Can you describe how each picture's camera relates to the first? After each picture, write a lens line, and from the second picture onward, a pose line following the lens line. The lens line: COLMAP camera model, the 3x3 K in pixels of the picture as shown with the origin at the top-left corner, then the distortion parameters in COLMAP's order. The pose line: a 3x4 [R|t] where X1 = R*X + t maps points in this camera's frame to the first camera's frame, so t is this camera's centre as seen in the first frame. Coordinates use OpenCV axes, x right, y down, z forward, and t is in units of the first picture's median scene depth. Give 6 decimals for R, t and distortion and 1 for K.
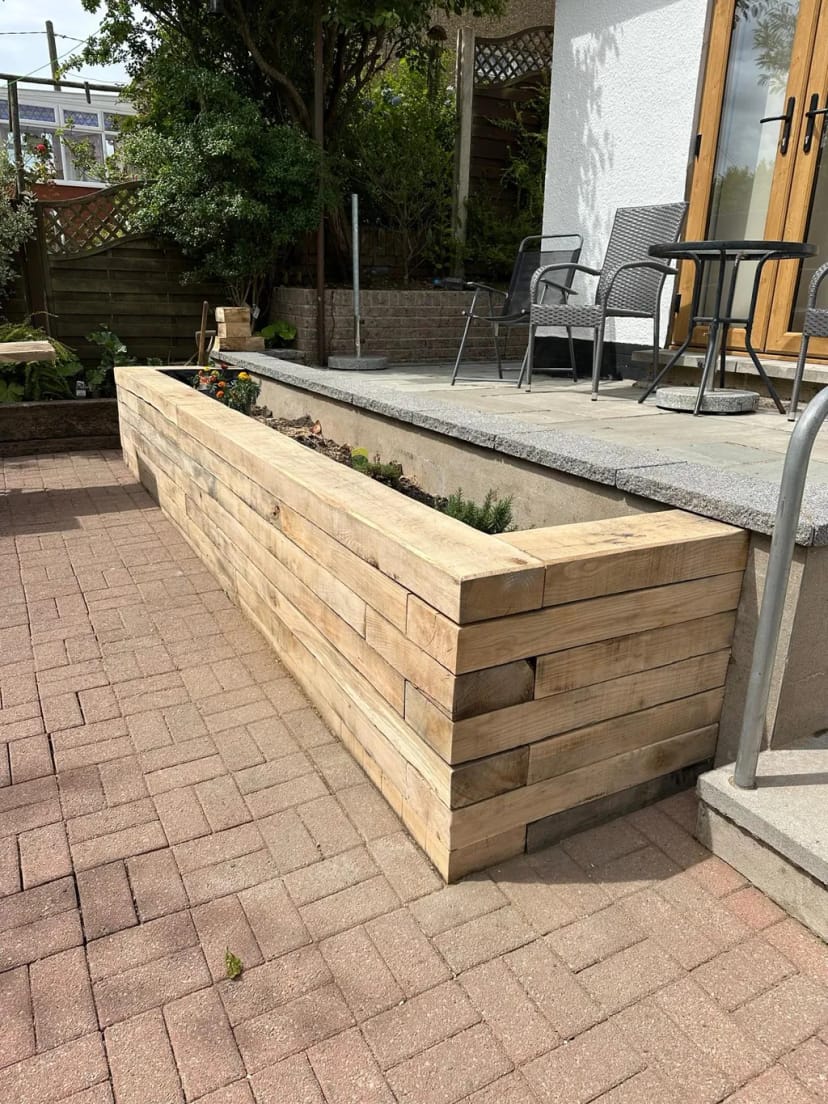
lens RADIAL K [[759.3, 0, 410.2], [0, 759.3, 543.8], [0, 0, 1]] dist [0.080481, -0.096644]
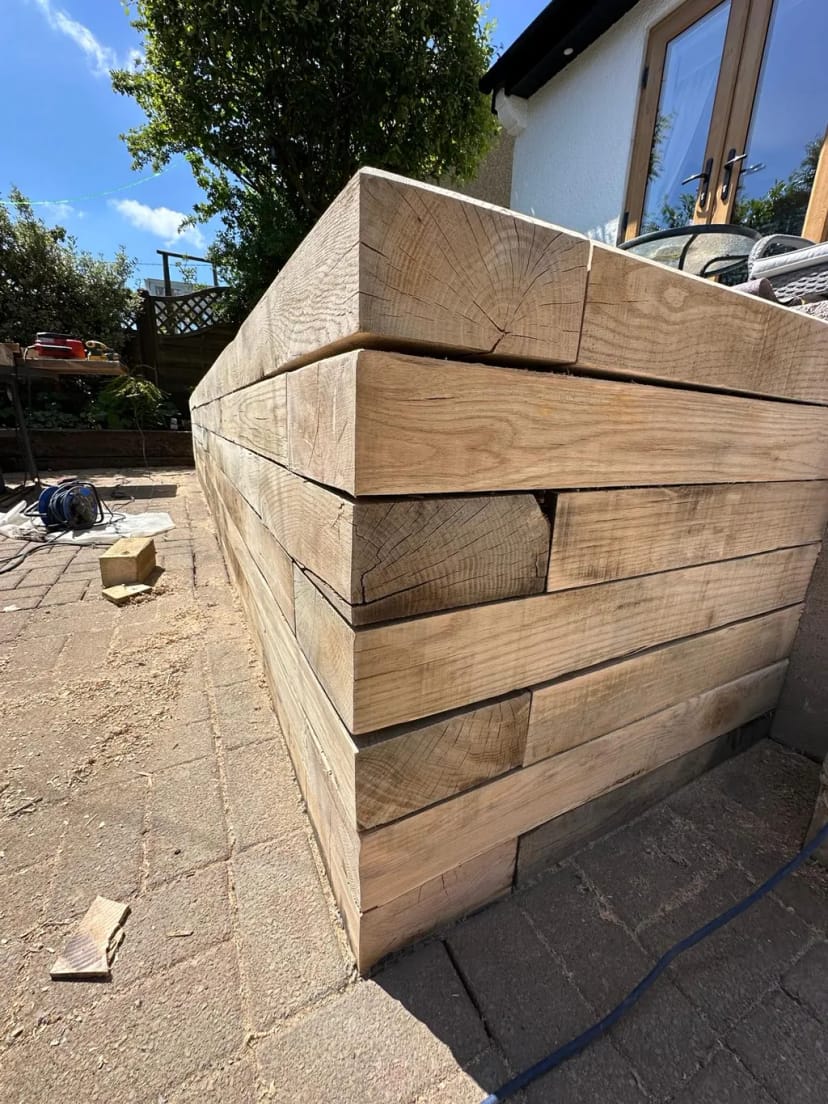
lens RADIAL K [[438.6, 0, 418.6], [0, 438.6, 551.6], [0, 0, 1]] dist [-0.021553, 0.000123]
pose [[0.999845, 0.017363, -0.002830, 0.082174], [-0.017472, 0.998837, -0.044930, 0.188072], [0.002047, 0.044972, 0.998986, 0.712491]]
